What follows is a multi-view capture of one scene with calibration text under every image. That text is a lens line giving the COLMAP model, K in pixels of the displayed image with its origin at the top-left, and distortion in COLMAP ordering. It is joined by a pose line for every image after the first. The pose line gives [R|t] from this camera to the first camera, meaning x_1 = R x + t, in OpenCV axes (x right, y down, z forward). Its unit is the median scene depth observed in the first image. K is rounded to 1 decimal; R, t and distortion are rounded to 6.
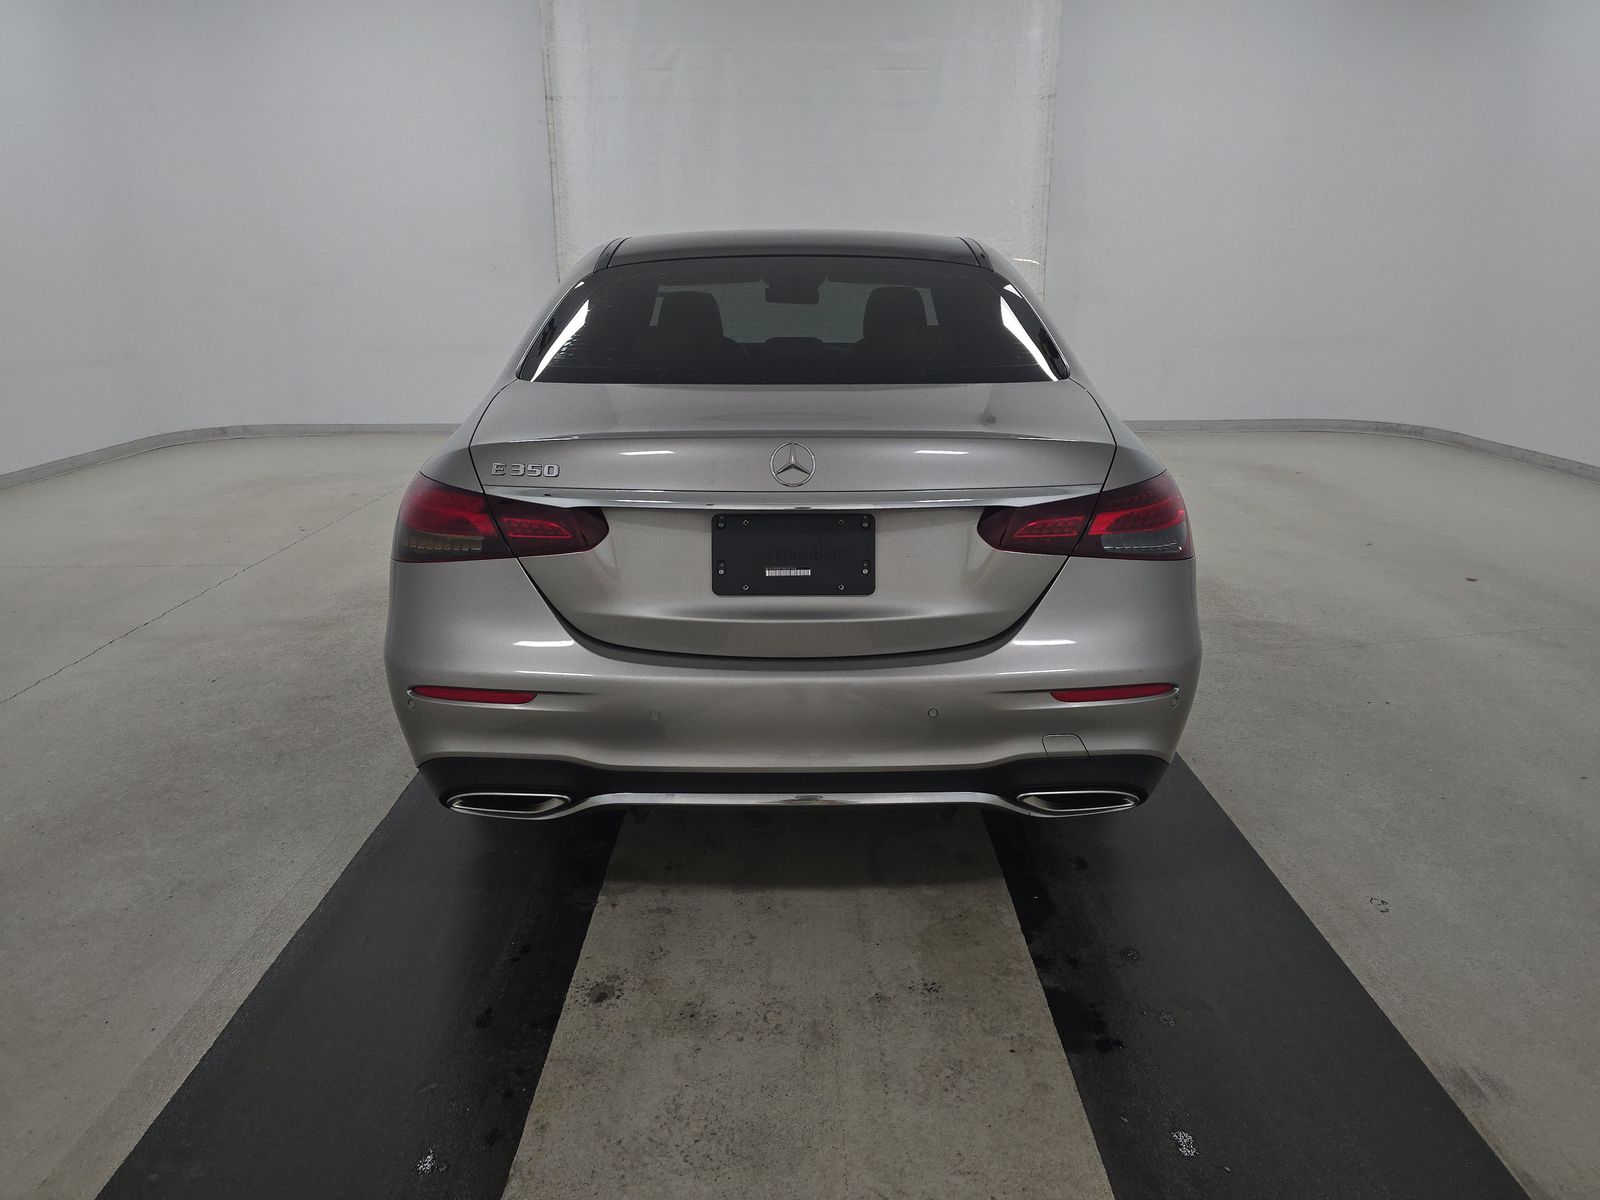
lens RADIAL K [[1080.5, 0, 801.4], [0, 1080.5, 600.0], [0, 0, 1]] dist [0.032286, -0.023952]
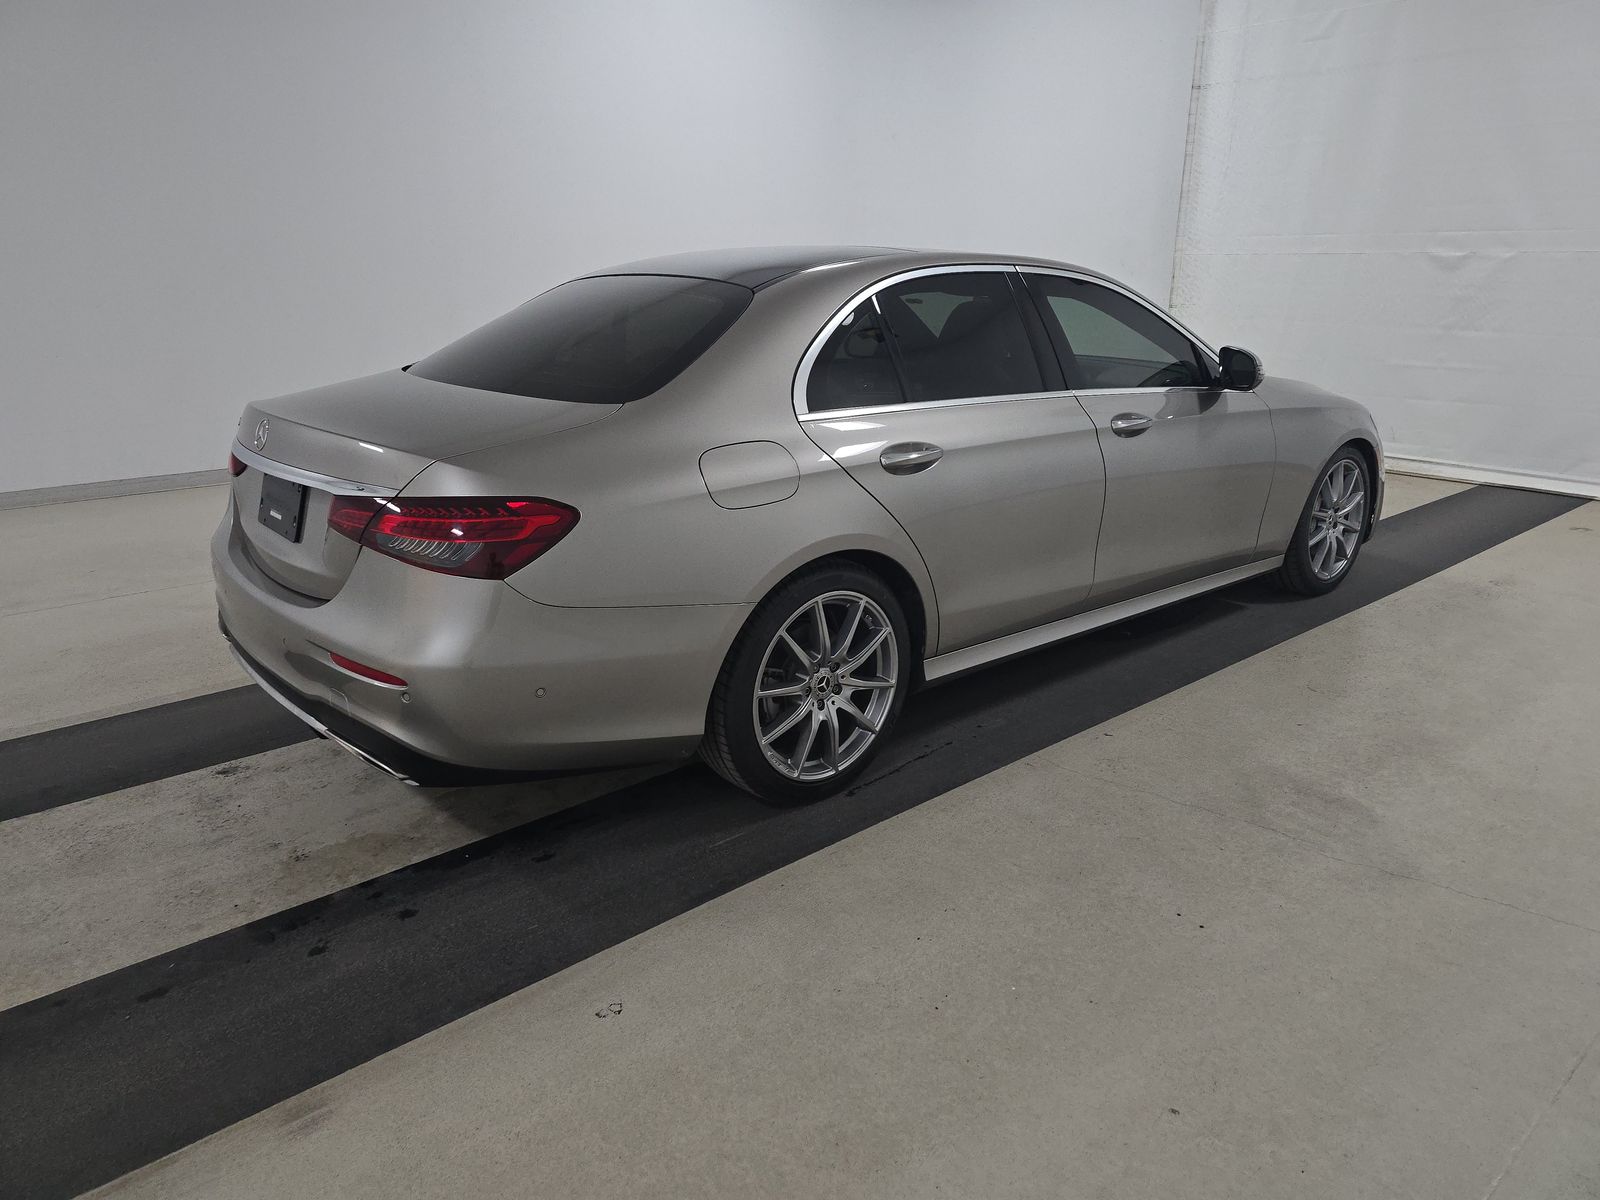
lens RADIAL K [[1080.5, 0, 795.5], [0, 1080.5, 595.9], [0, 0, 1]] dist [0.032286, -0.023952]
pose [[0.642827, 0.228479, -0.731143, 1.323251], [-0.221254, 0.969180, 0.108336, -0.203260], [0.733362, 0.092127, 0.673567, 0.520494]]
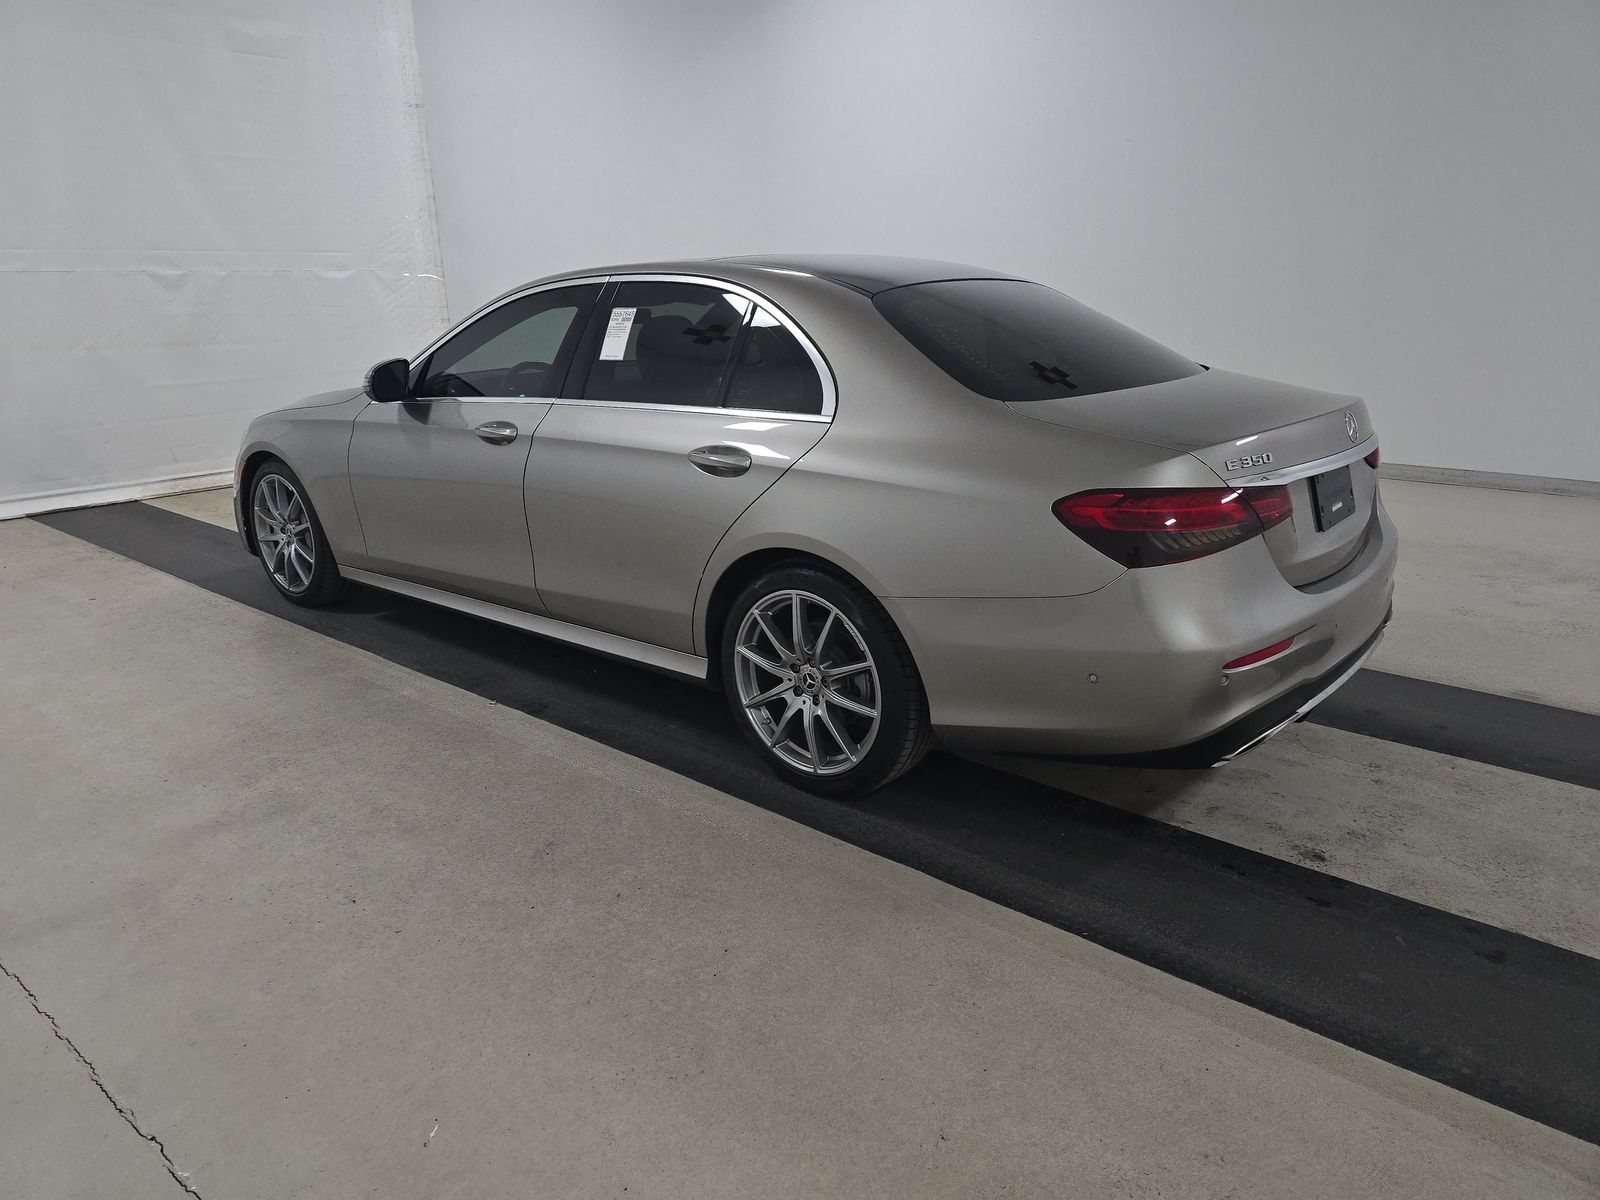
lens RADIAL K [[1080.5, 0, 807.7], [0, 1080.5, 602.6], [0, 0, 1]] dist [0.032286, -0.023952]
pose [[0.638577, -0.229341, 0.734590, -1.395213], [0.231757, 0.967557, 0.100608, -0.189474], [-0.733832, 0.106000, 0.671011, 0.525604]]
